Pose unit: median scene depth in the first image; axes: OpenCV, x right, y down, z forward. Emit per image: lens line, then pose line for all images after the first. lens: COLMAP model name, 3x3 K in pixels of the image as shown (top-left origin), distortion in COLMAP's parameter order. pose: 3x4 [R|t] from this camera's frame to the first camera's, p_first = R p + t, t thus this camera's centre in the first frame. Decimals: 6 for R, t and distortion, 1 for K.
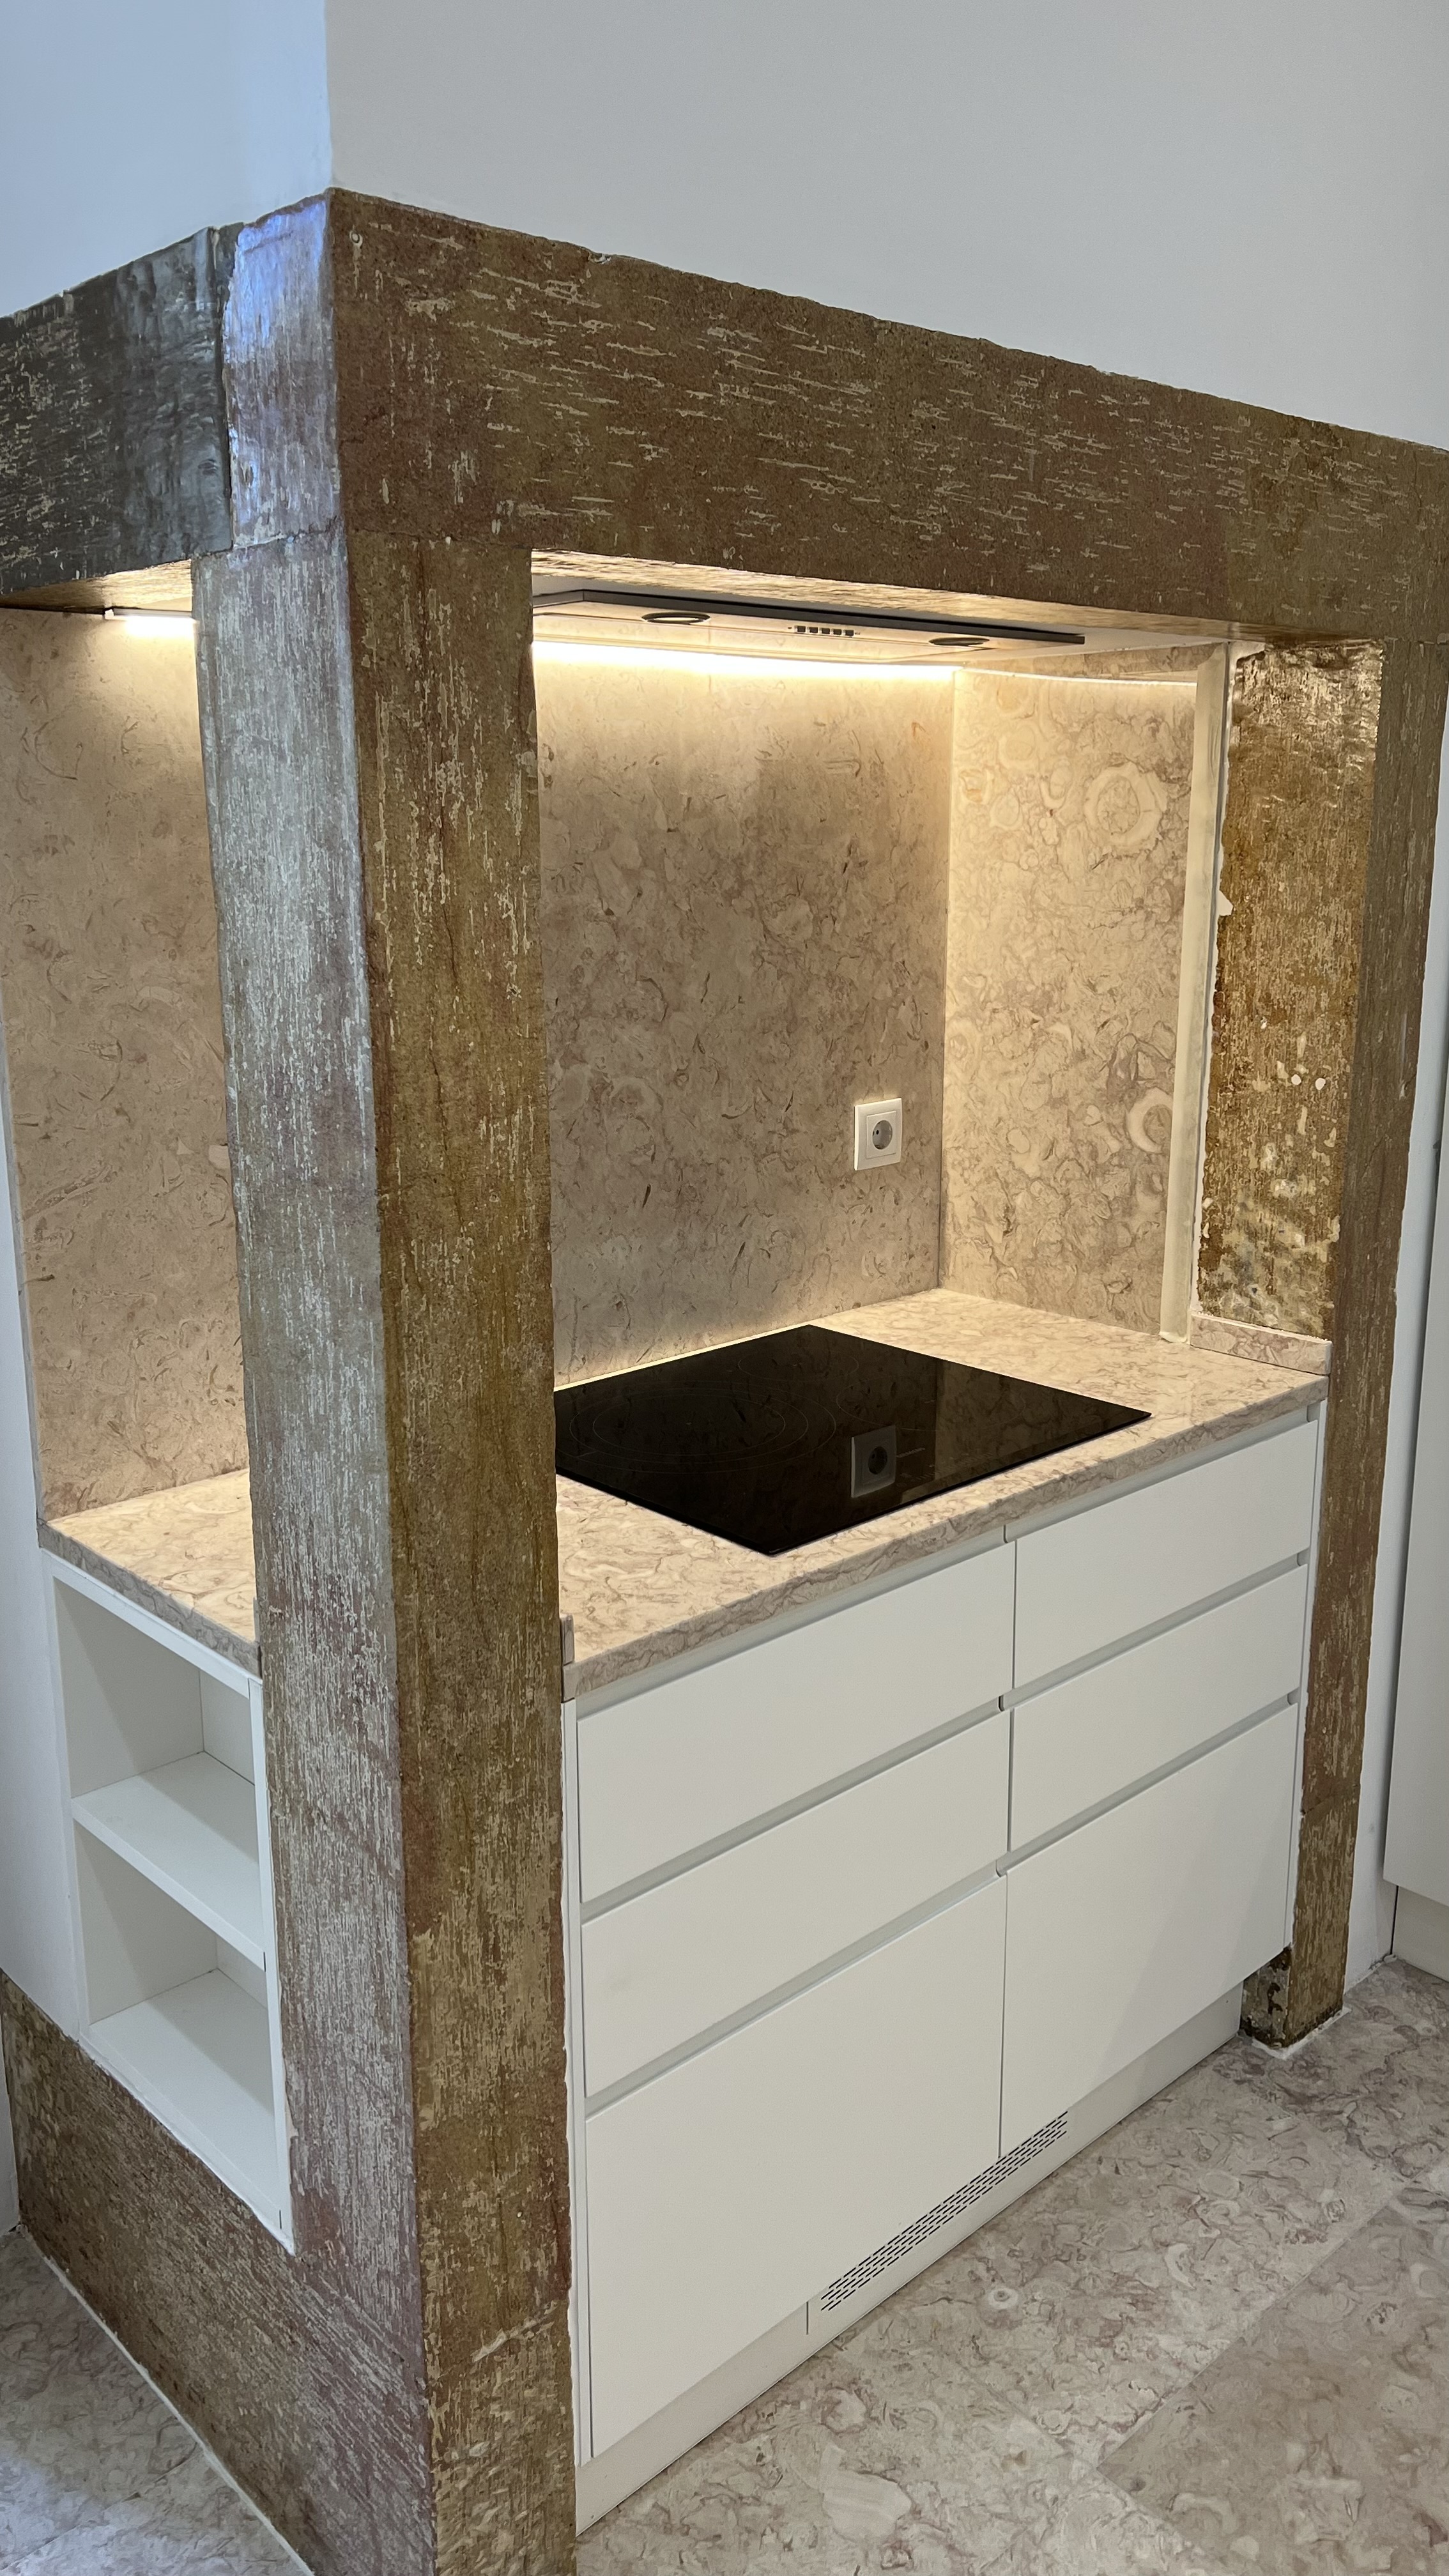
lens RADIAL K [[1946.0, 0, 722.9], [0, 1946.0, 1264.7], [0, 0, 1]] dist [0.071930, -0.089989]
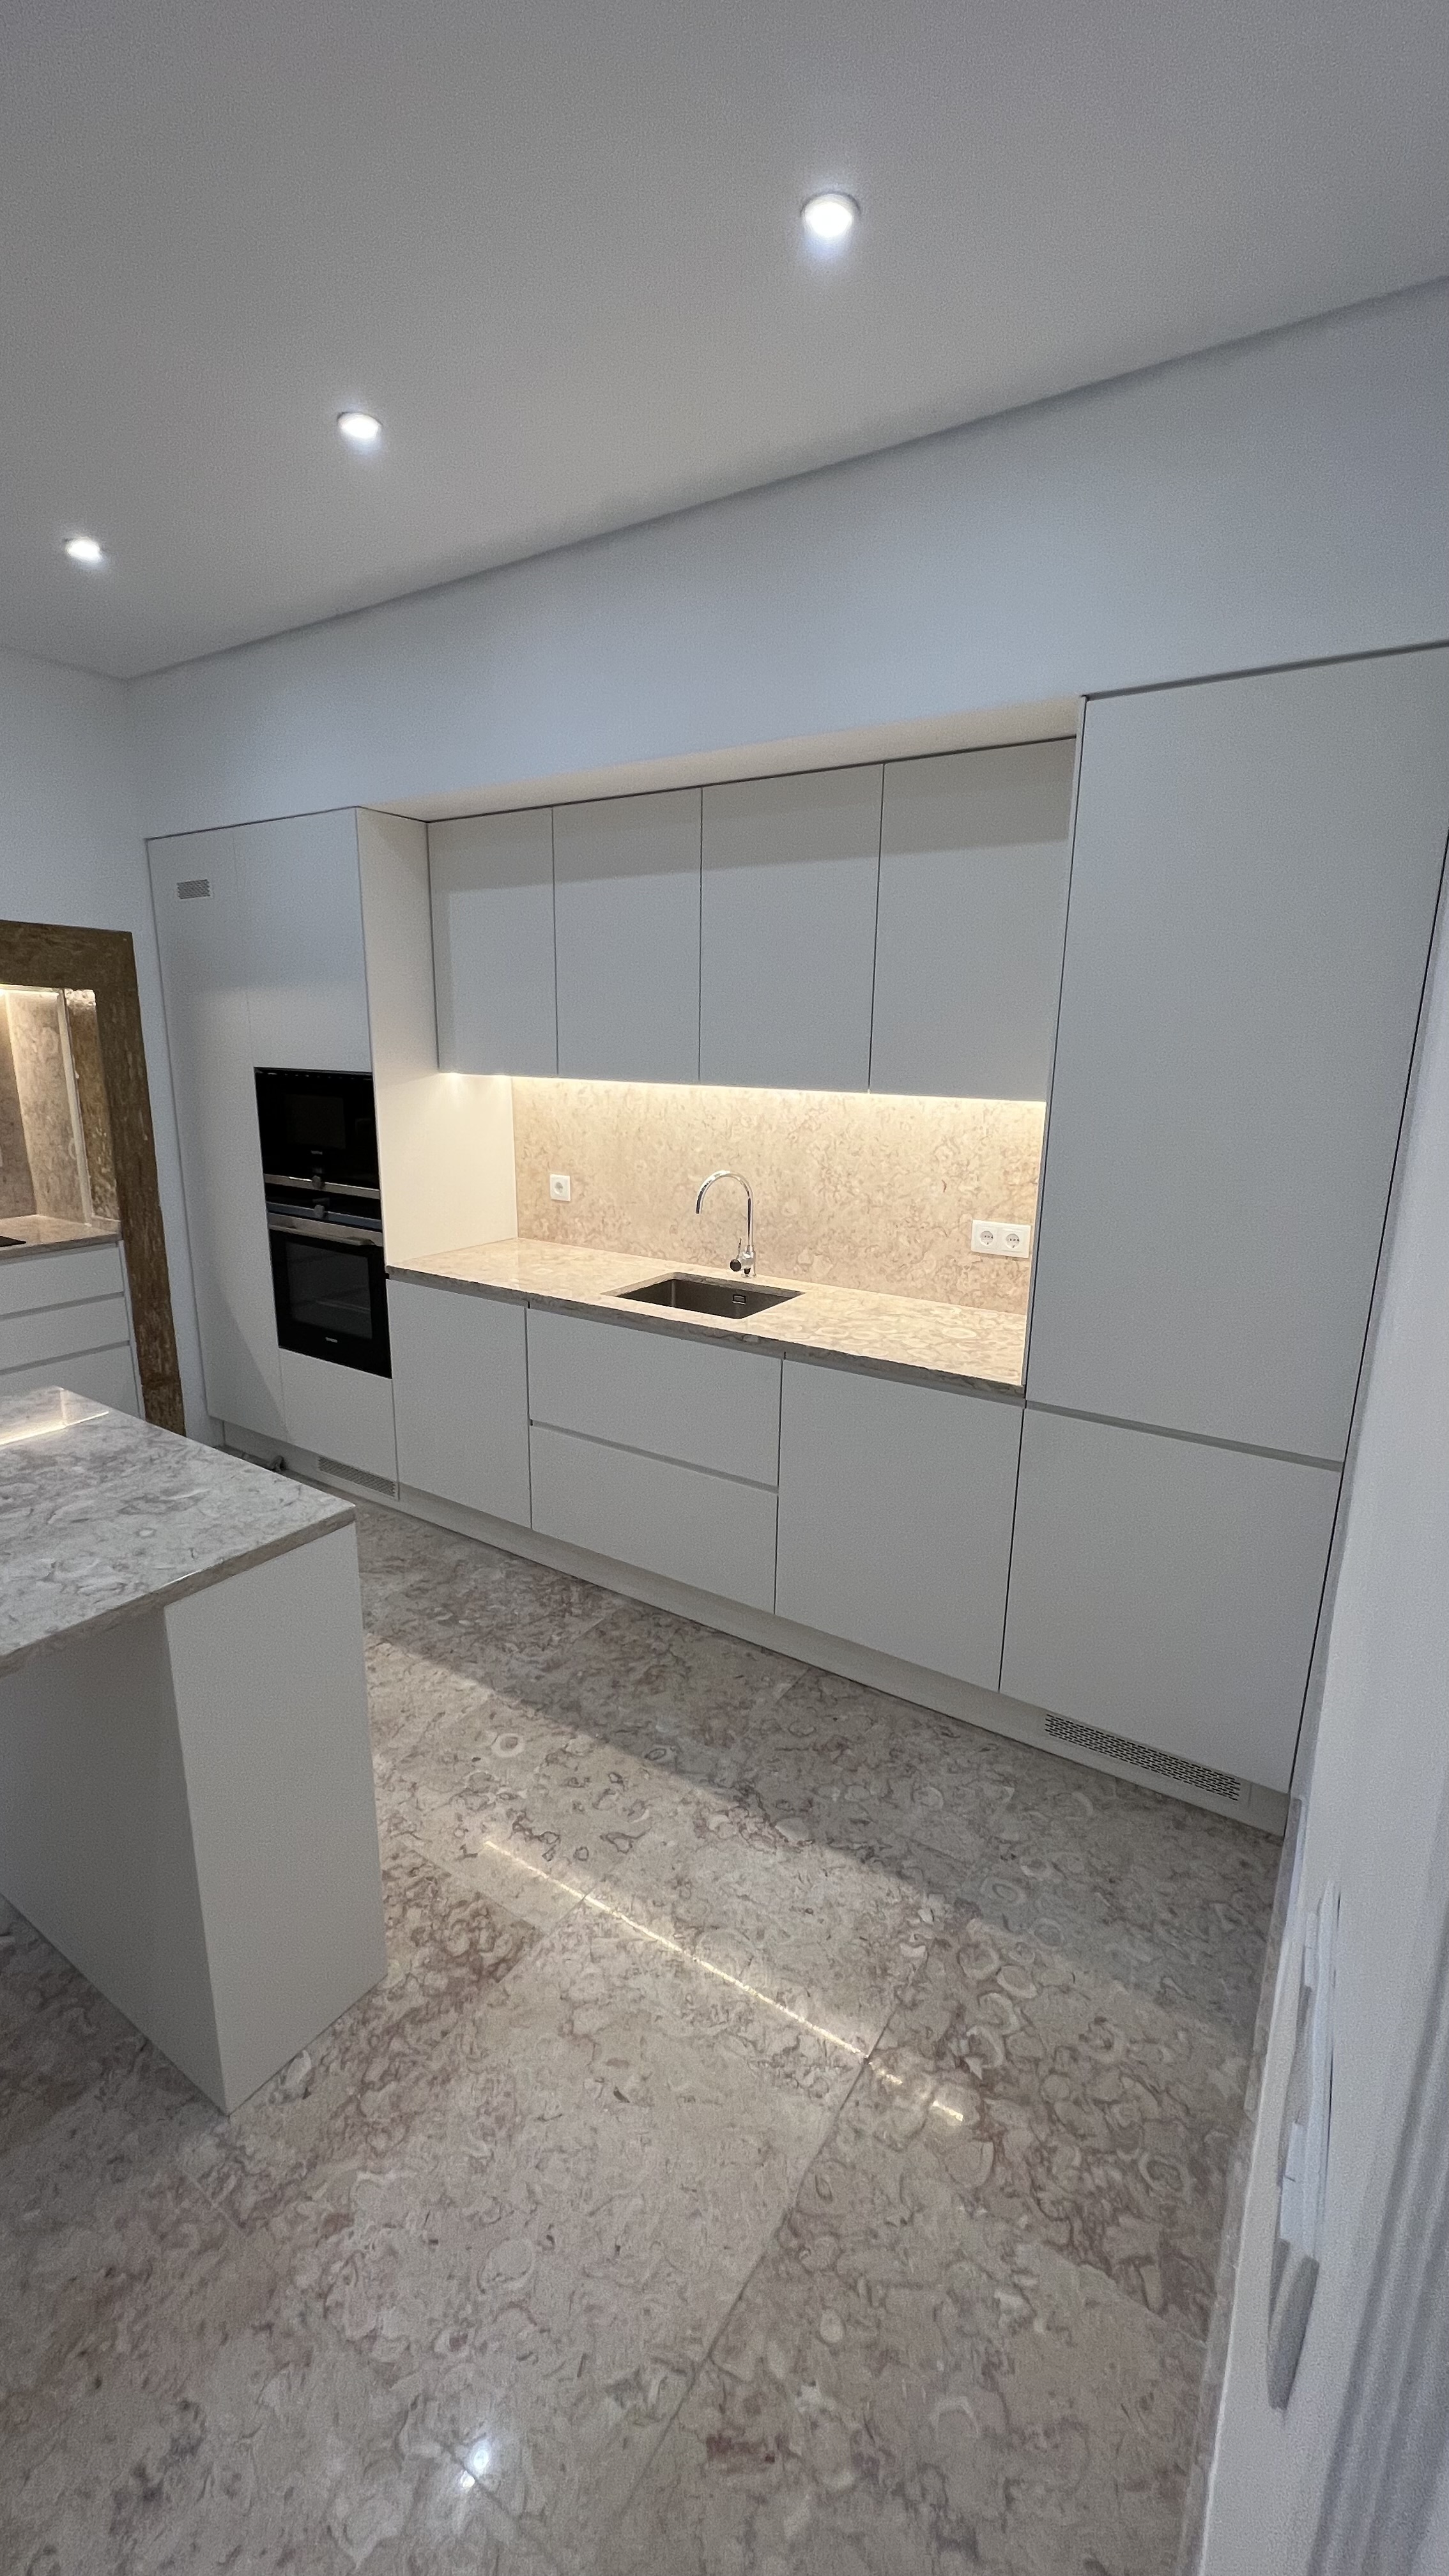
lens RADIAL K [[1039.9, 0, 735.3], [0, 1039.9, 1284.7], [0, 0, 1]] dist [-0.000384, -0.000025]
pose [[0.965200, -0.036414, 0.258967, 0.821820], [0.034614, 0.999335, 0.011505, 0.154812], [-0.259213, -0.002141, 0.965818, -0.802939]]
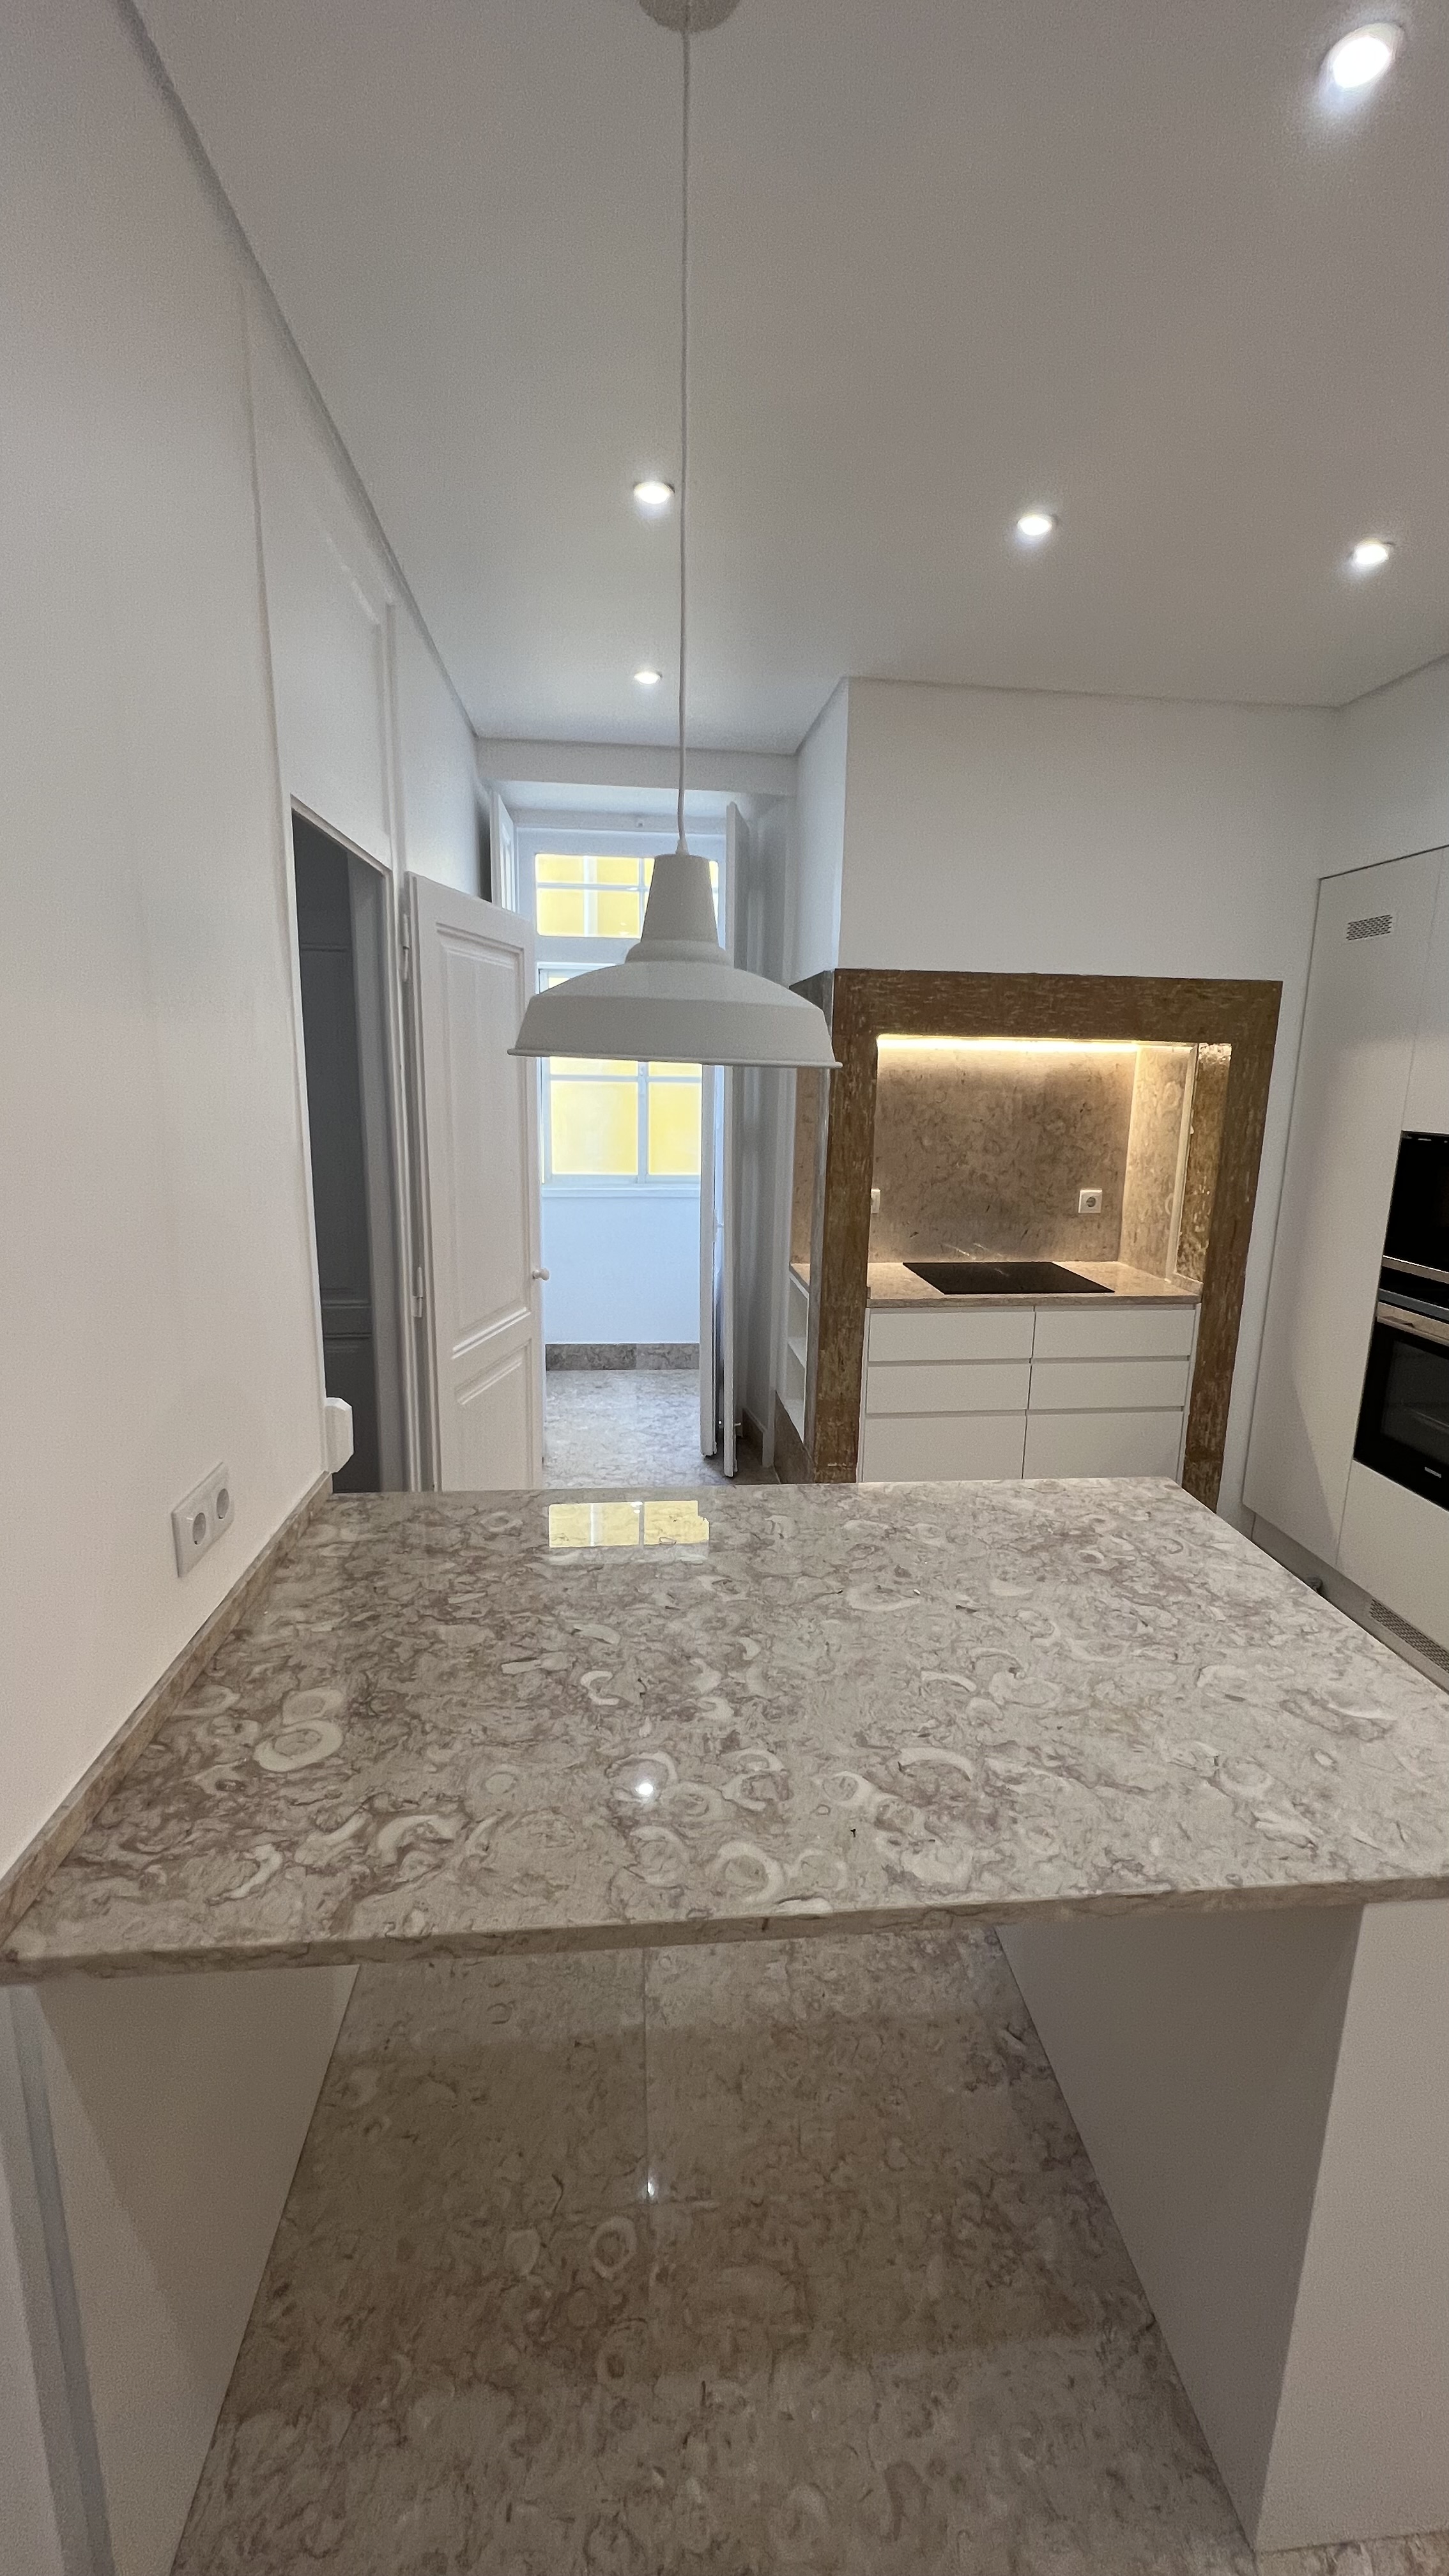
lens RADIAL K [[1039.9, 0, 722.1], [0, 1039.9, 1286.2], [0, 0, 1]] dist [-0.000384, -0.000025]
pose [[0.799474, 0.146755, -0.582498, 0.648153], [-0.158400, 0.986881, 0.031232, 0.110174], [0.579440, 0.067298, 0.812232, -0.657096]]
